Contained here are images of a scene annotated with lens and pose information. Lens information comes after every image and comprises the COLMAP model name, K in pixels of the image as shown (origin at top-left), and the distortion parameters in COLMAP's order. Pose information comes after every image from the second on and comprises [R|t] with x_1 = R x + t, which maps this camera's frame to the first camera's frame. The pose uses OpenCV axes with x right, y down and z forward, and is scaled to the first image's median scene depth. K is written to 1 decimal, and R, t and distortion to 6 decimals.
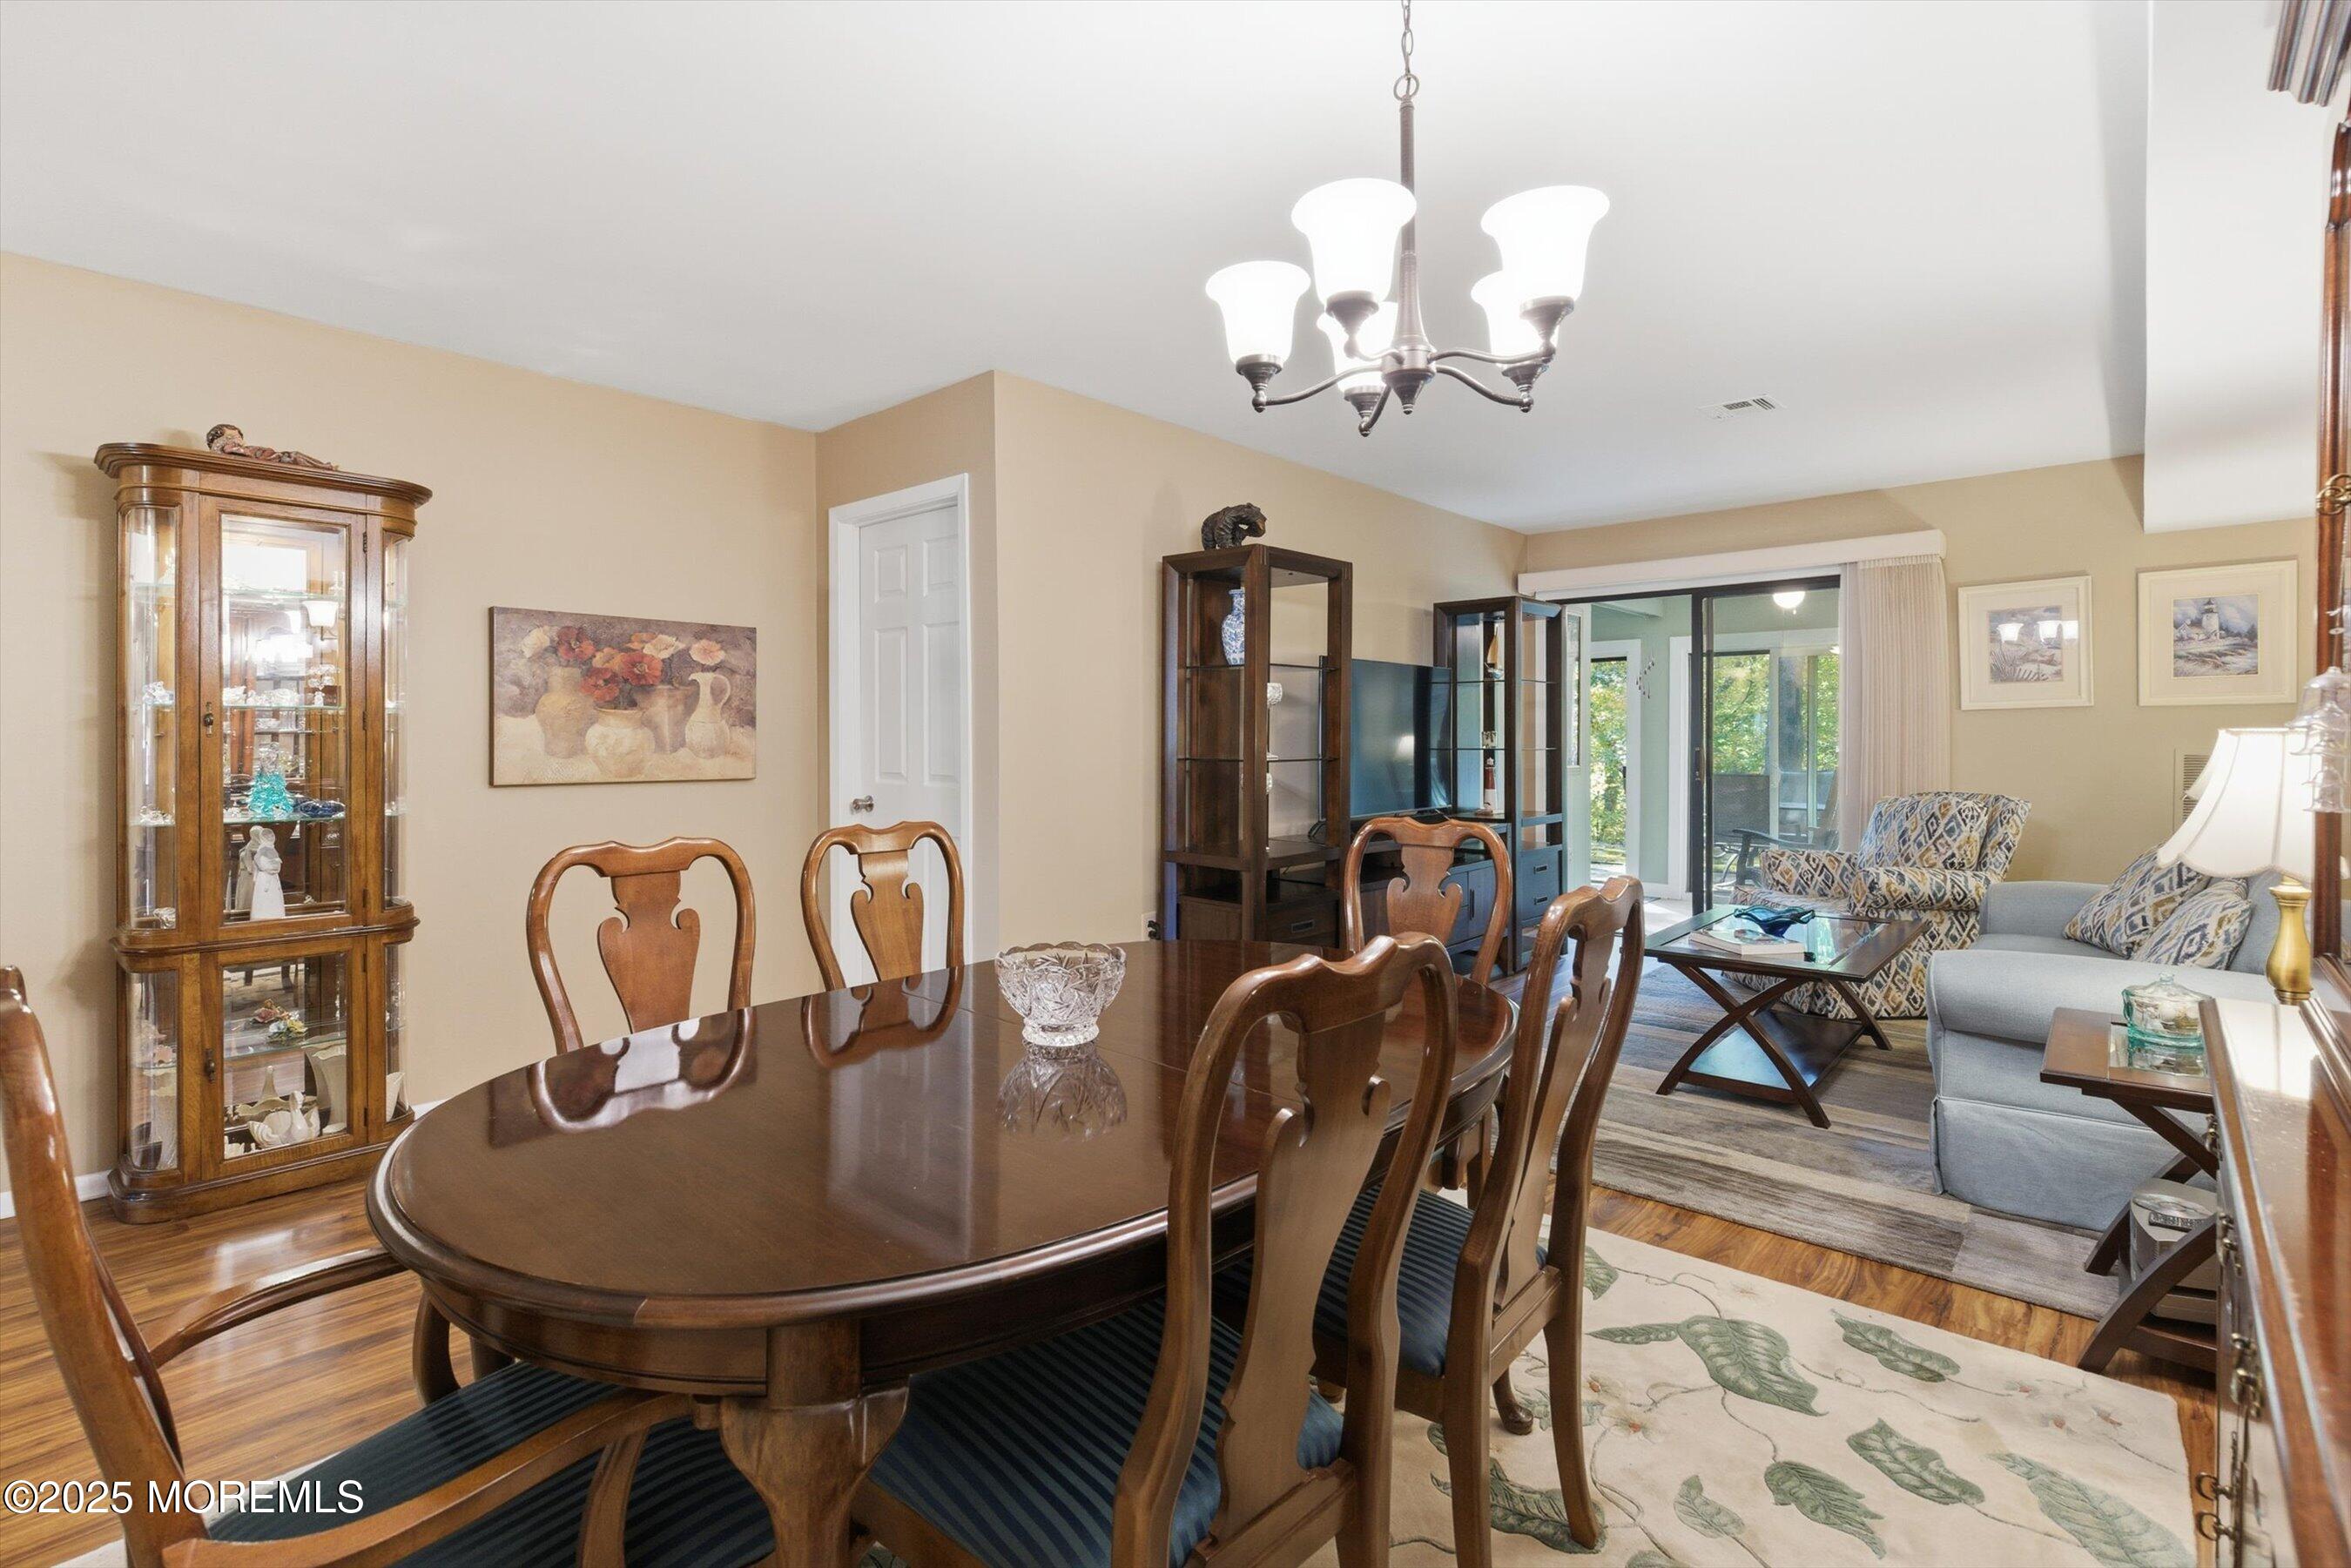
lens RADIAL K [[1070.5, 0, 1173.9], [0, 1070.5, 747.2], [0, 0, 1]] dist [0.000662, -0.000908]
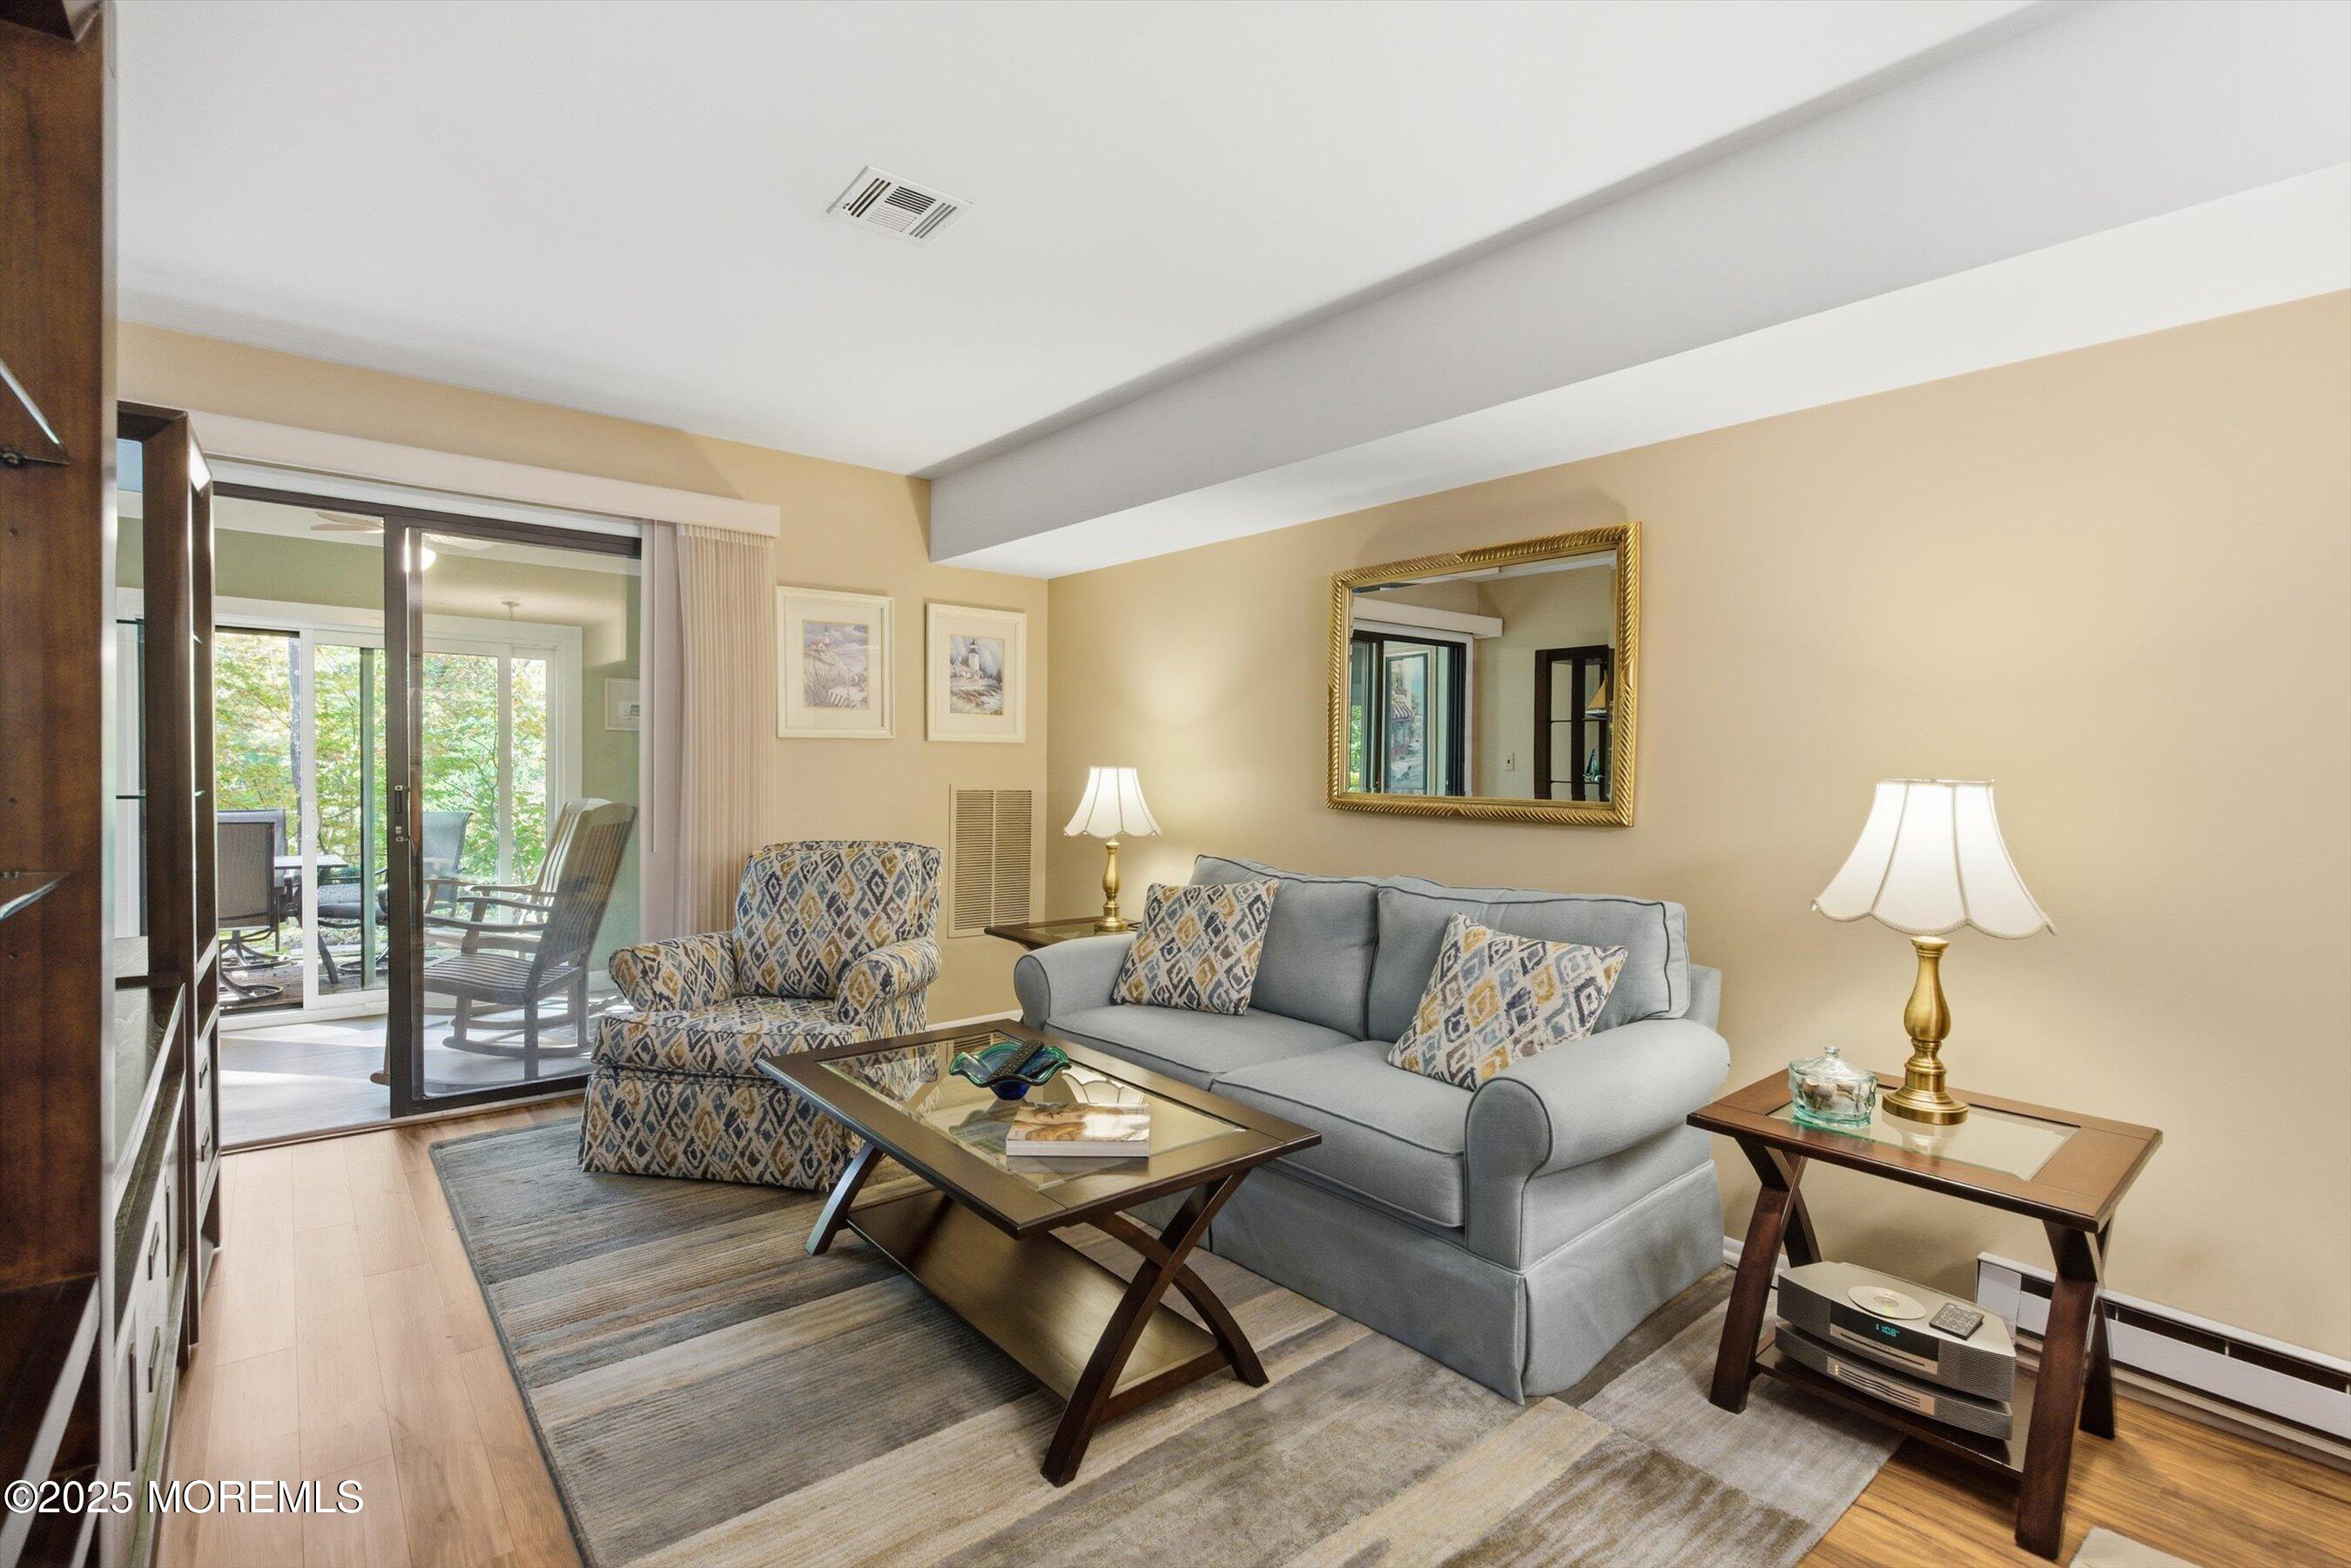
lens RADIAL K [[1070.5, 0, 1176.5], [0, 1070.5, 793.3], [0, 0, 1]] dist [0.000662, -0.000908]
pose [[0.148608, -0.016319, 0.988761, -0.025001], [-0.002290, 0.999855, 0.016846, -0.008096], [-0.988893, -0.004768, 0.148549, 0.666901]]
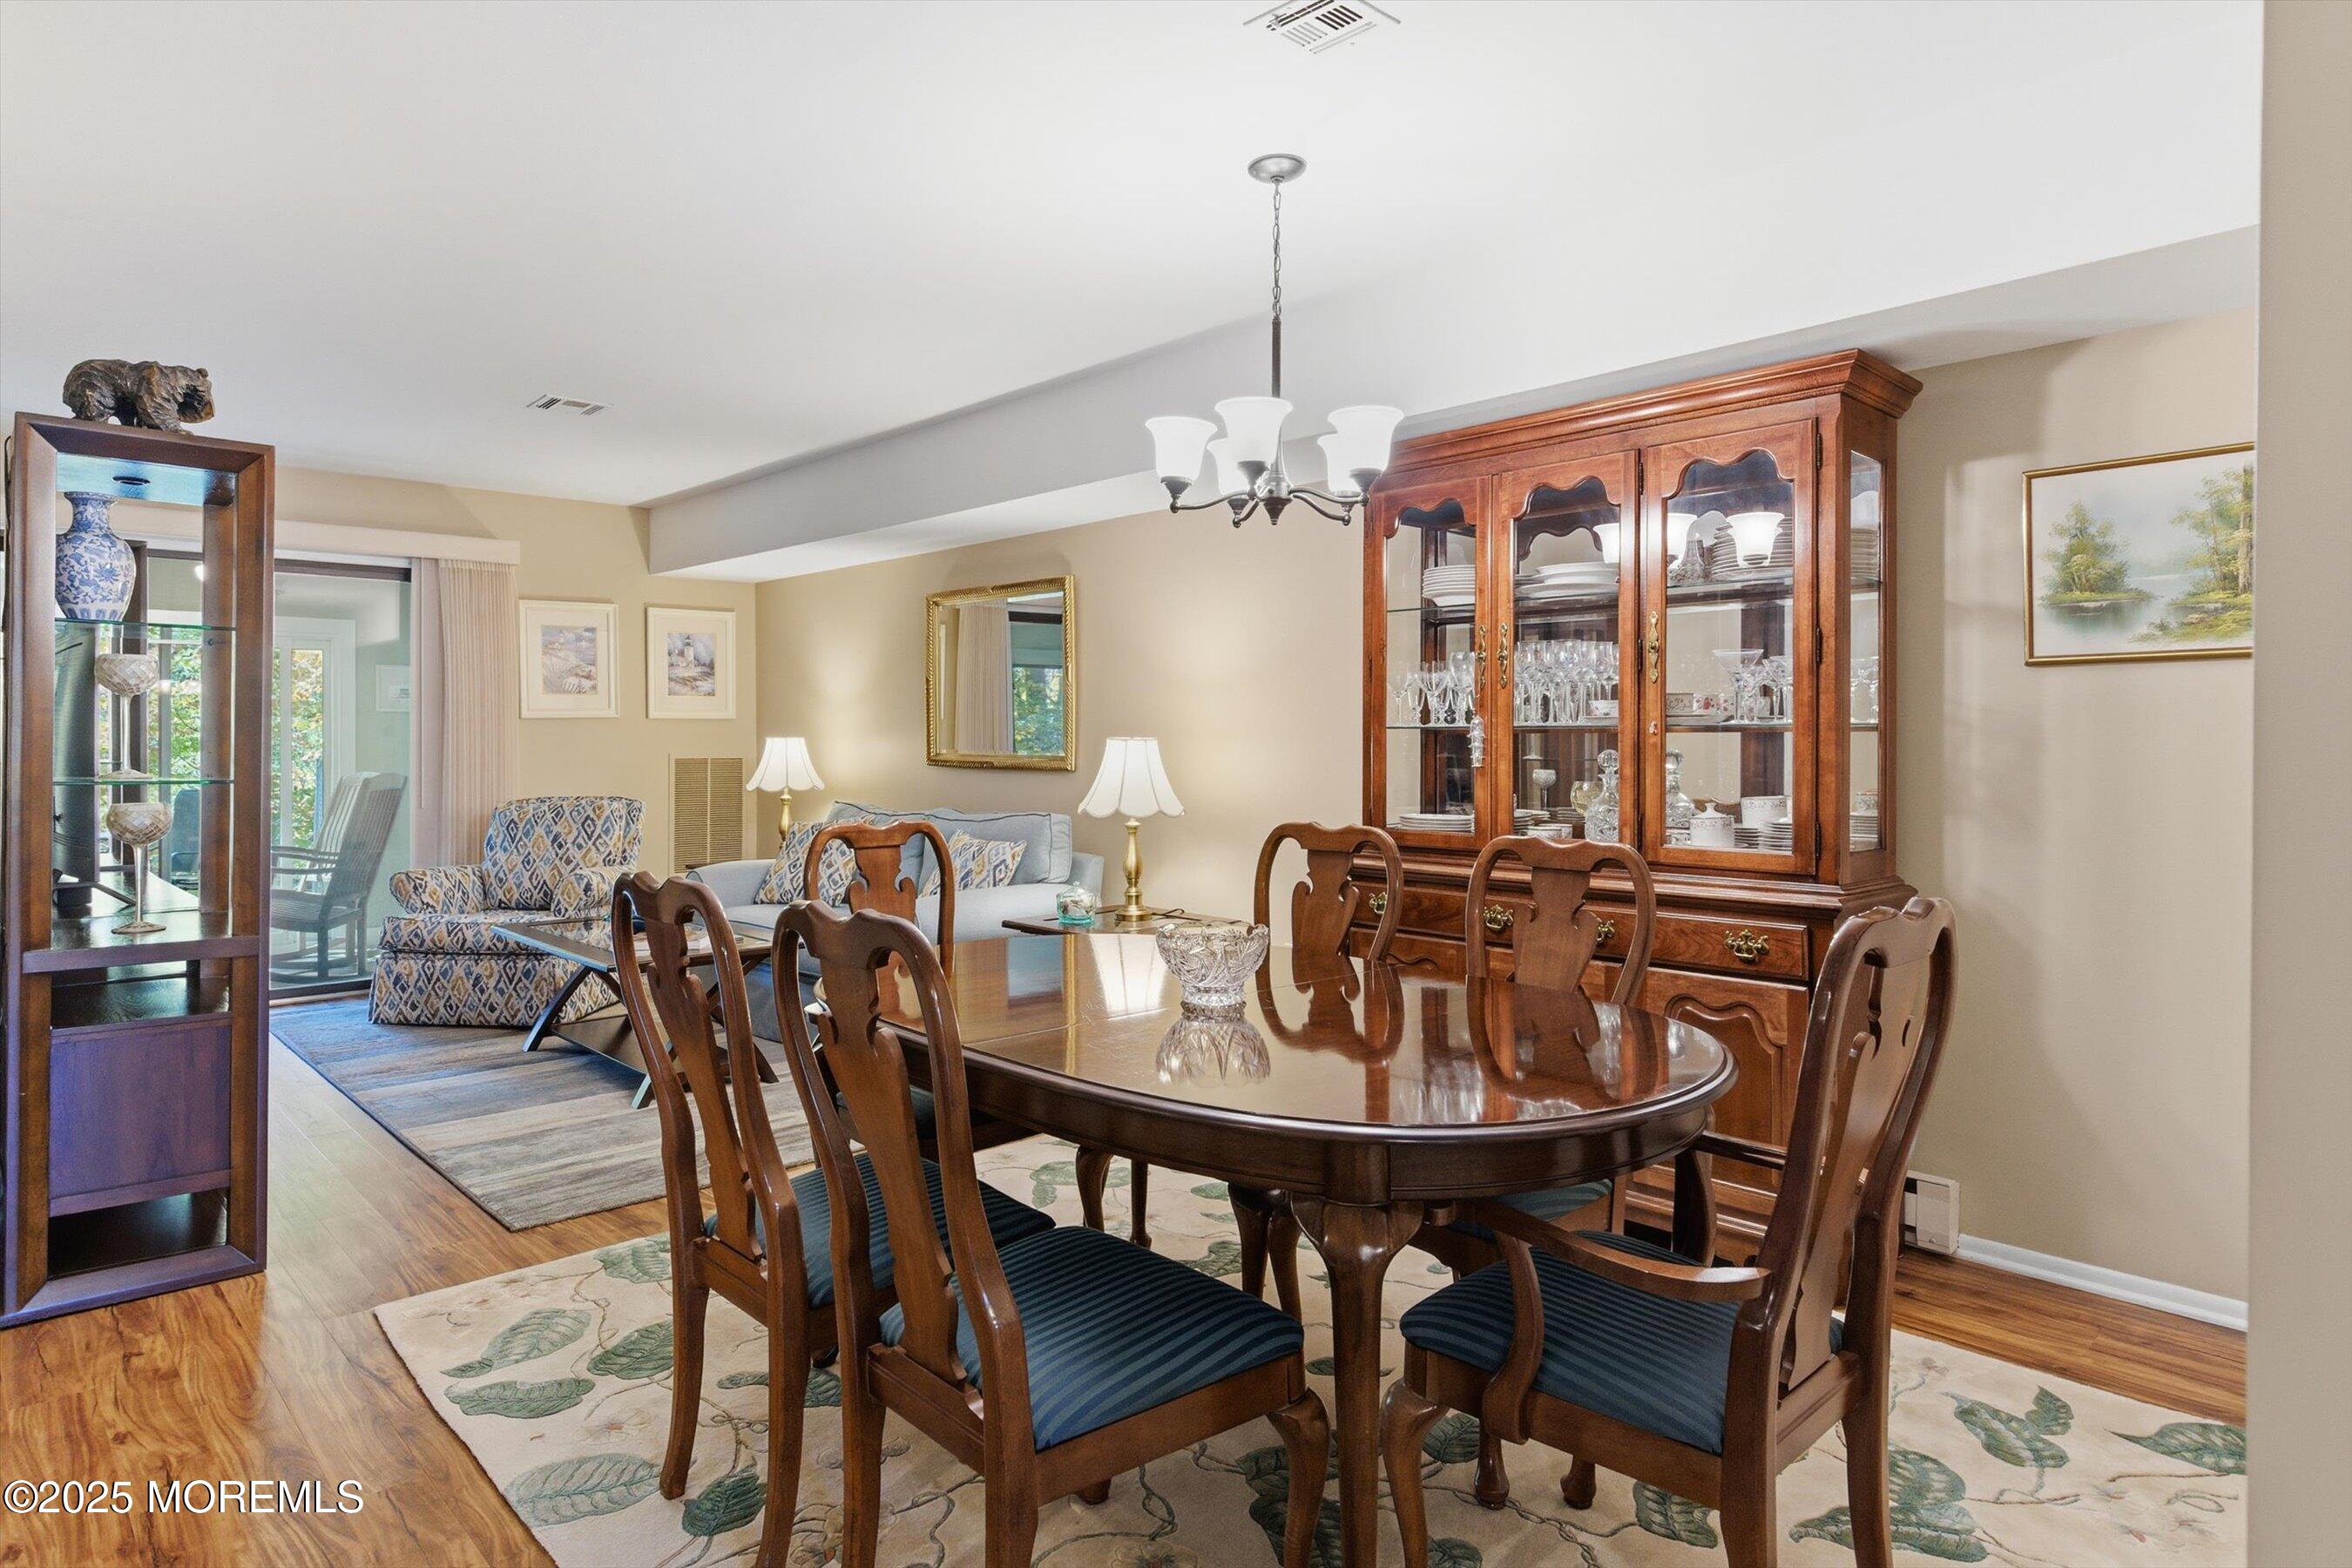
lens RADIAL K [[1326.3, 0, 1151.1], [0, 1326.3, 734.4], [0, 0, 1]] dist [-0.008286, -0.000950]
pose [[0.096836, 0.009011, 0.995260, -0.540639], [0.013527, 0.999855, -0.010369, 0.002301], [-0.995208, 0.014467, 0.096700, 0.316129]]
